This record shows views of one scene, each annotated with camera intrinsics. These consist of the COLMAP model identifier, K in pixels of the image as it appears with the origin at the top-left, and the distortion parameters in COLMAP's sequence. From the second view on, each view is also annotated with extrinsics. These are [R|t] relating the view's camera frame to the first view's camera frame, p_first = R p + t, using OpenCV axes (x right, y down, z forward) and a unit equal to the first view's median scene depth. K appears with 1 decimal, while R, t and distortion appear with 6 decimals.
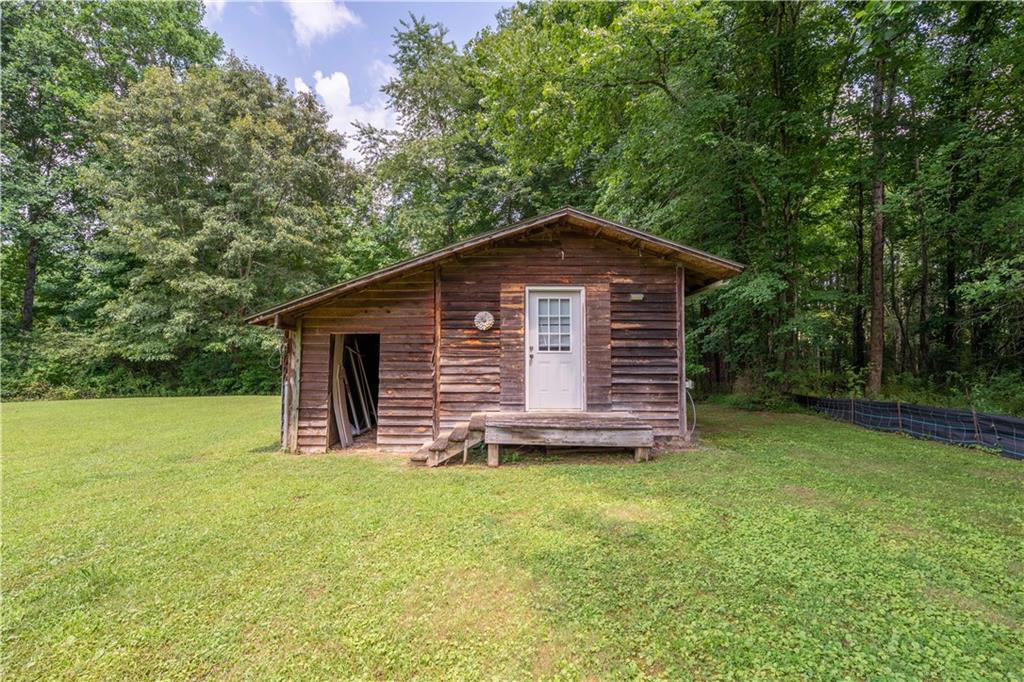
lens RADIAL K [[429.4, 0, 512.0], [0, 429.4, 341.0], [0, 0, 1]] dist [-0.022771, 0.004734]
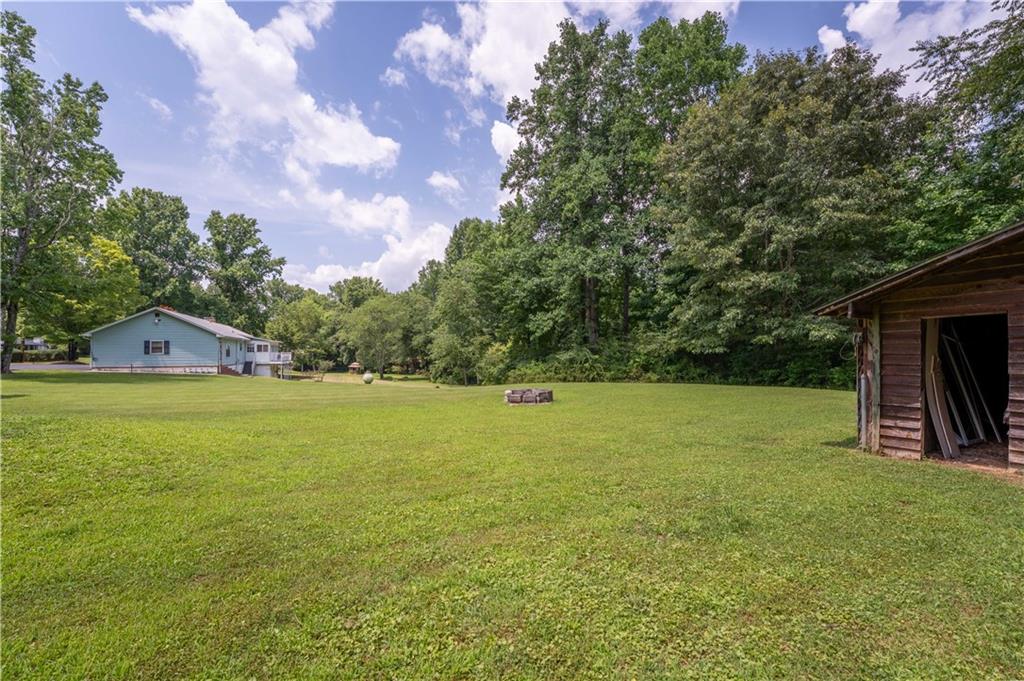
lens RADIAL K [[443.2, 0, 461.2], [0, 443.2, 345.6], [0, 0, 1]] dist [-0.034888, 0.005278]
pose [[0.425008, -0.023846, -0.904876, -0.041703], [0.051207, 0.998685, -0.002266, -0.007113], [0.903740, -0.045373, 0.425670, -0.137682]]
